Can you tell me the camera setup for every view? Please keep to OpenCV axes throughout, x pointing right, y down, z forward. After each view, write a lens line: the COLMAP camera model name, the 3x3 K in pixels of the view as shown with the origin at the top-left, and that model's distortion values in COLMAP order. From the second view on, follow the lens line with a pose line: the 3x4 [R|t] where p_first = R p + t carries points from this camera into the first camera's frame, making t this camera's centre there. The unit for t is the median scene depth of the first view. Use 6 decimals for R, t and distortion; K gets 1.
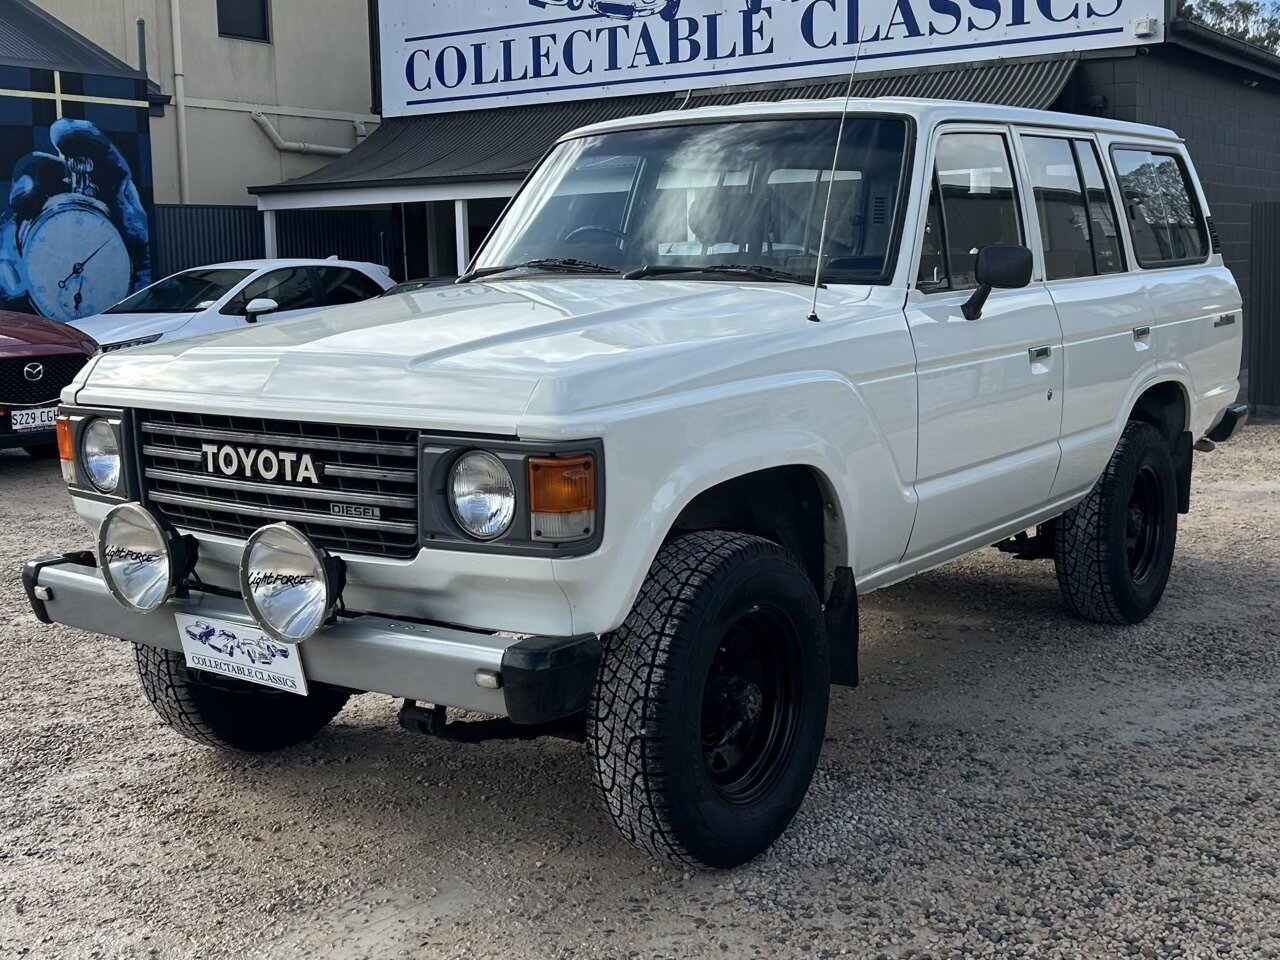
lens RADIAL K [[1539.1, 0, 640.0], [0, 1539.1, 480.0], [0, 0, 1]] dist [0.135224, -0.377585]
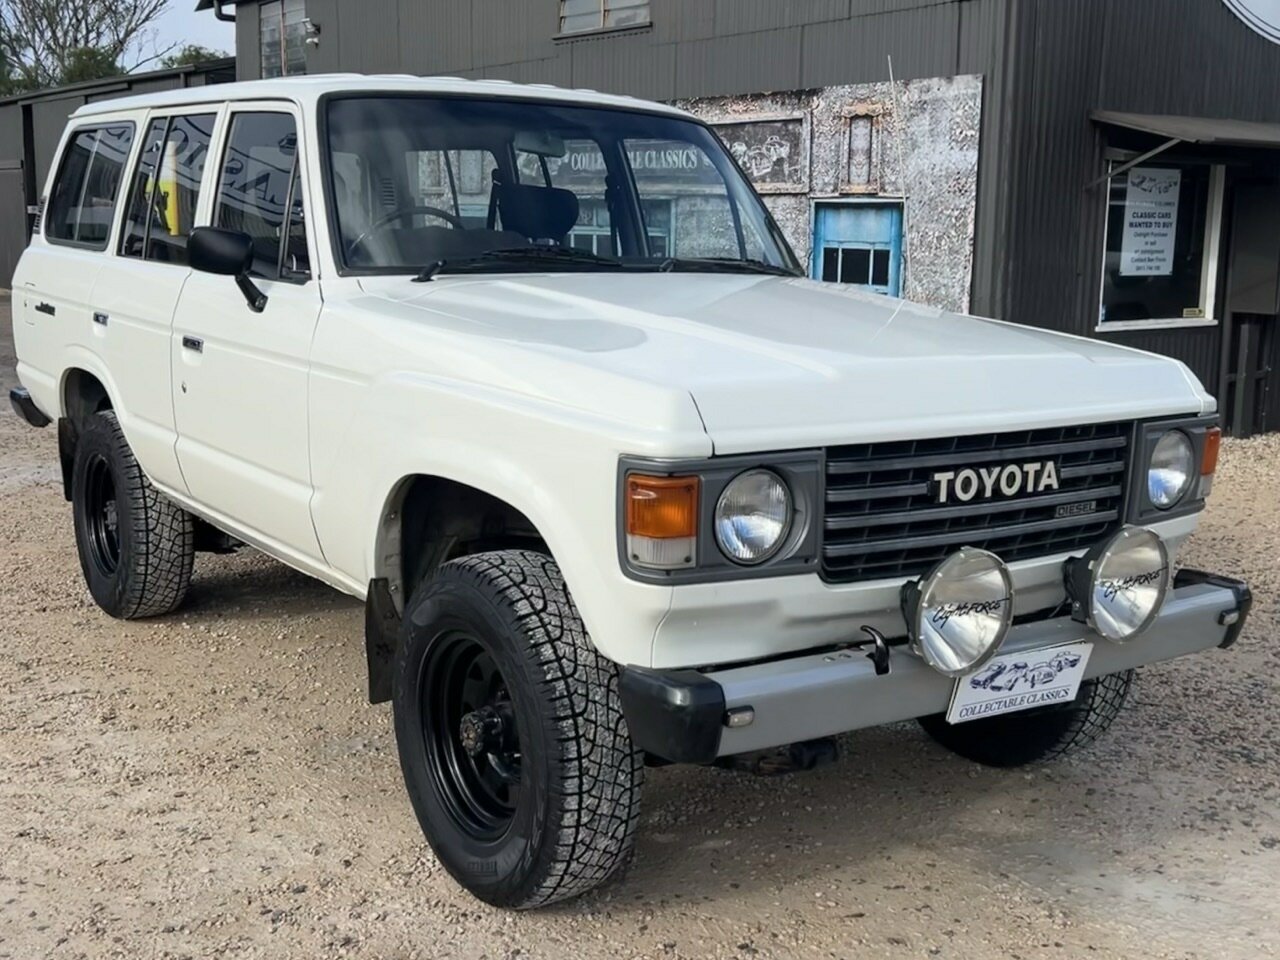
lens RADIAL K [[1539.1, 0, 640.0], [0, 1539.1, 480.0], [0, 0, 1]] dist [0.135224, -0.377585]
pose [[0.342815, -0.141605, 0.928669, -1.204501], [0.110960, 0.987757, 0.109654, -0.139664], [-0.932827, 0.065454, 0.354330, 0.883962]]
